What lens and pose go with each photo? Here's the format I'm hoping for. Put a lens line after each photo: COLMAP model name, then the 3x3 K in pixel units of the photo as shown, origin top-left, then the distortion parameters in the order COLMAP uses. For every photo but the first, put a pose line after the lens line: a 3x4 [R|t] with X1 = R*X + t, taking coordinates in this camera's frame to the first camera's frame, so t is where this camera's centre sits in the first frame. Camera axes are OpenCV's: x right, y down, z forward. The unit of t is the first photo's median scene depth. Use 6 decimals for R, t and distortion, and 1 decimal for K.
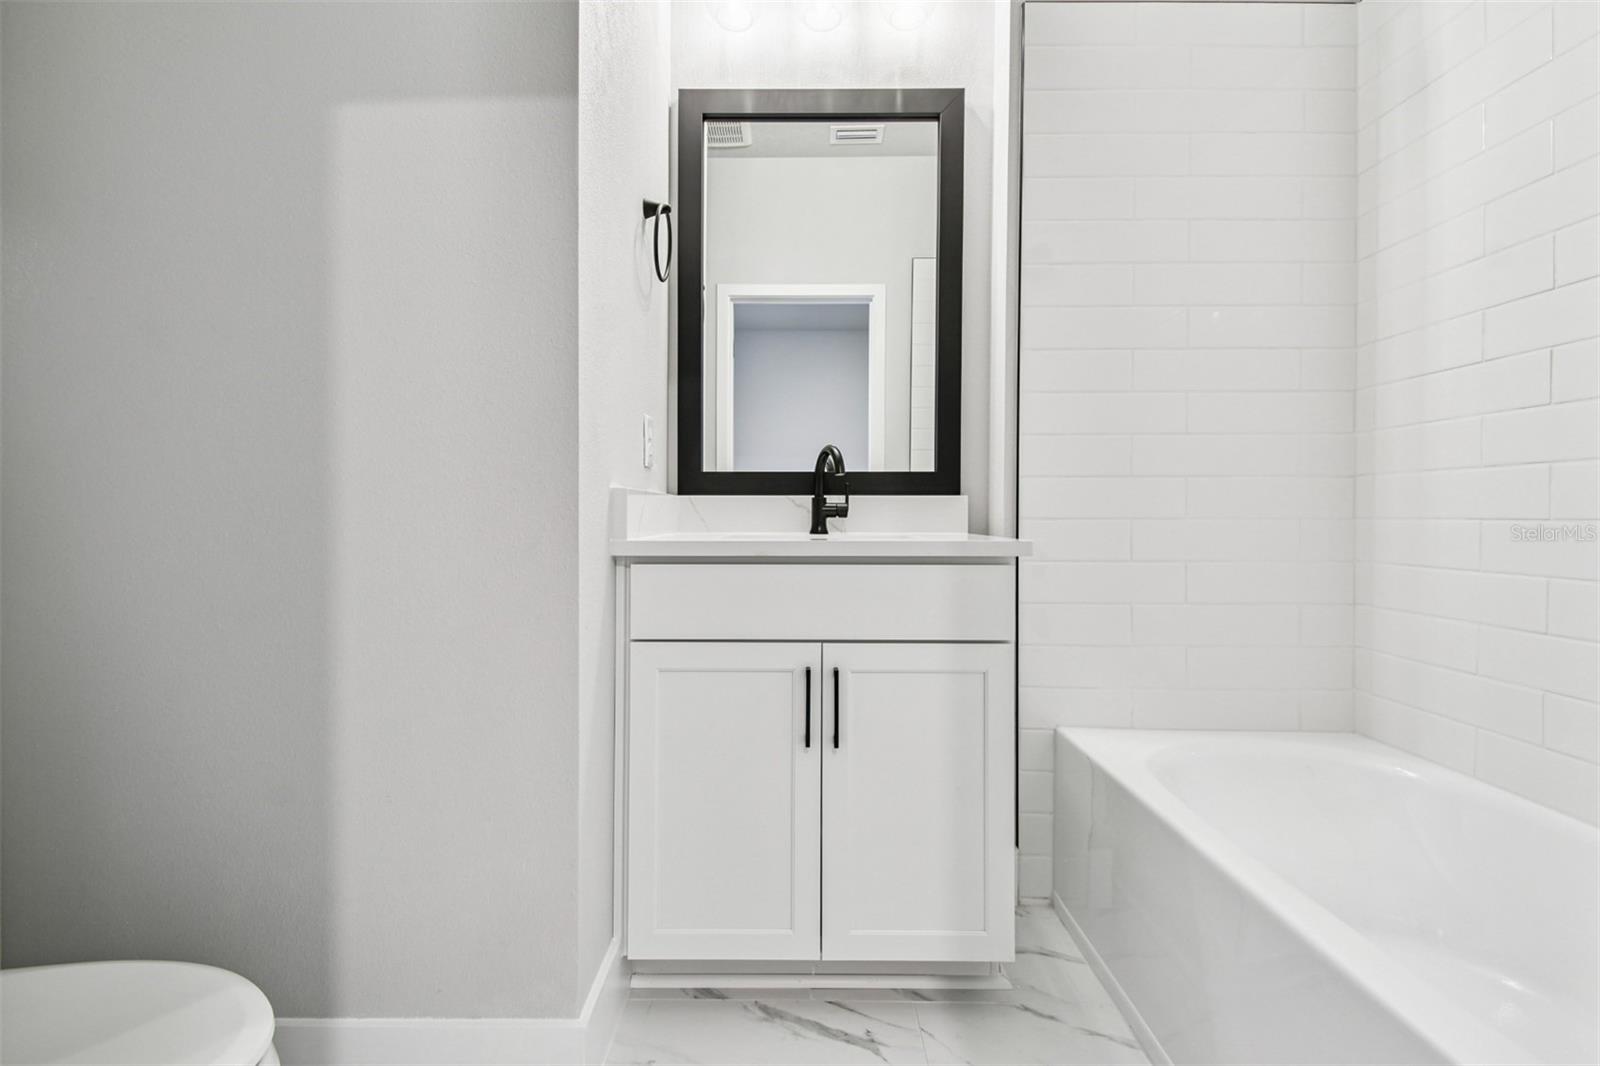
lens RADIAL K [[720.0, 0, 790.2], [0, 720.0, 537.2], [0, 0, 1]] dist [0.022860, -0.008261]
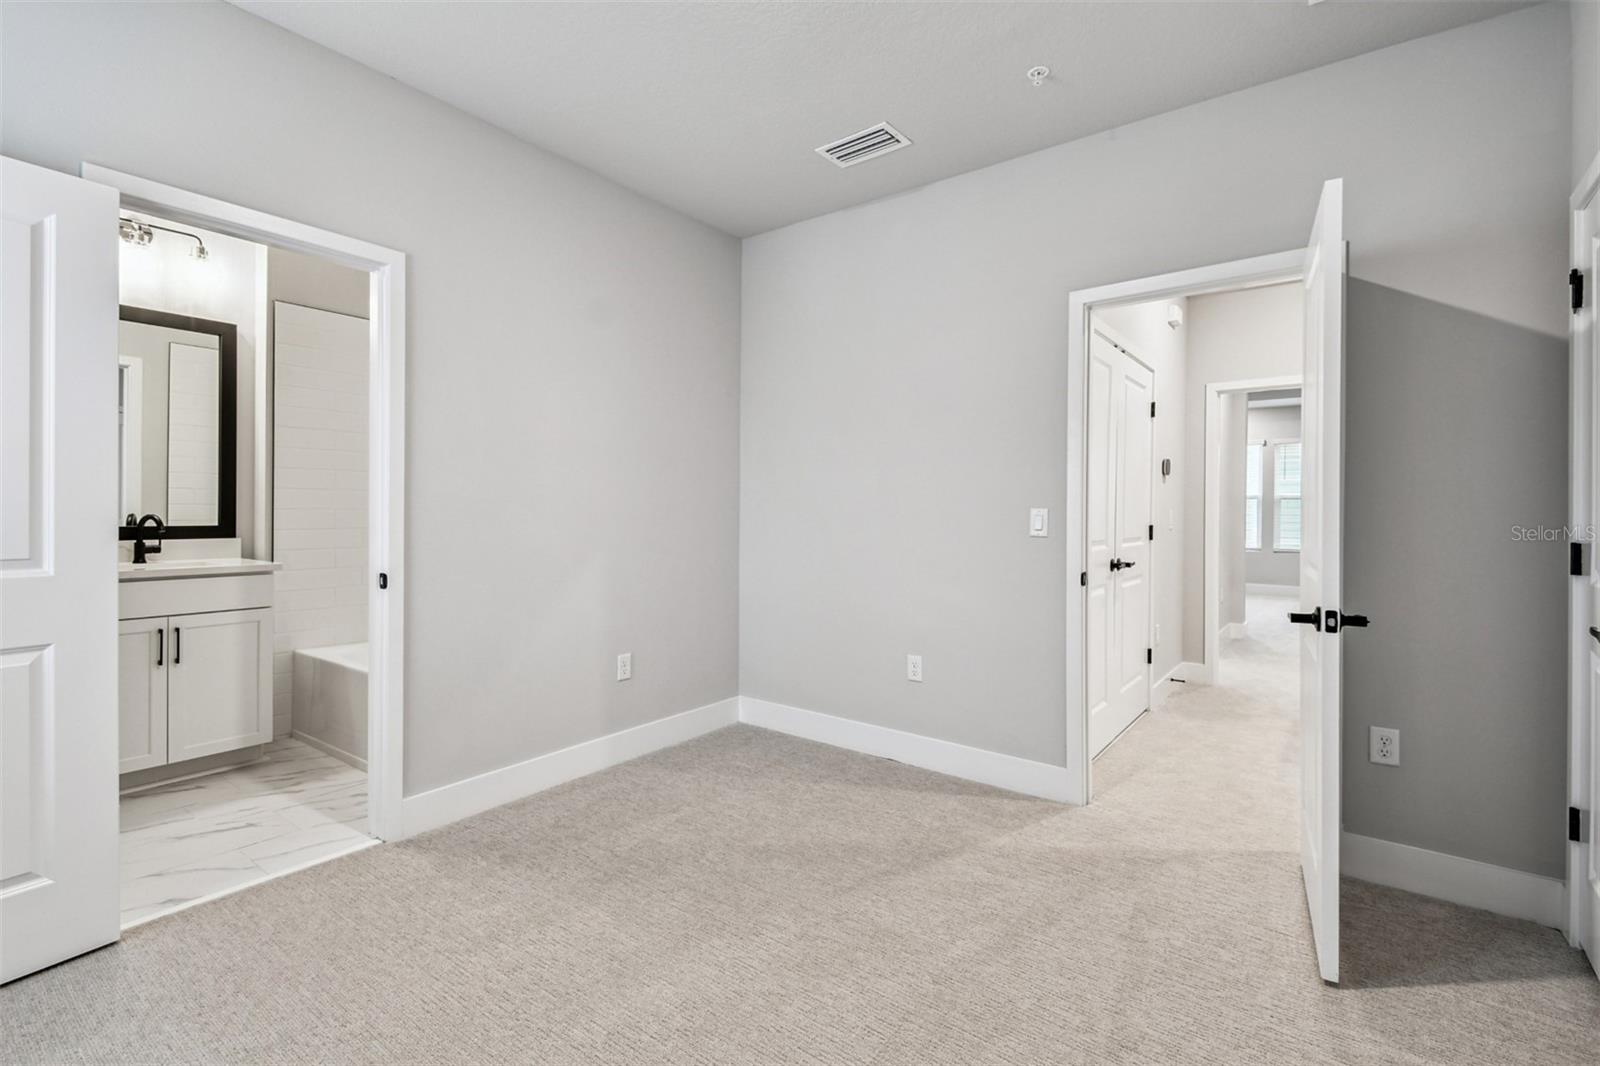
lens RADIAL K [[720.0, 0, 793.3], [0, 720.0, 517.8], [0, 0, 1]] dist [0.022860, -0.008261]
pose [[0.581944, 0.001444, 0.813228, -0.487885], [0.009446, 0.999919, -0.008535, -0.085145], [-0.813174, 0.012649, 0.581883, -1.360807]]
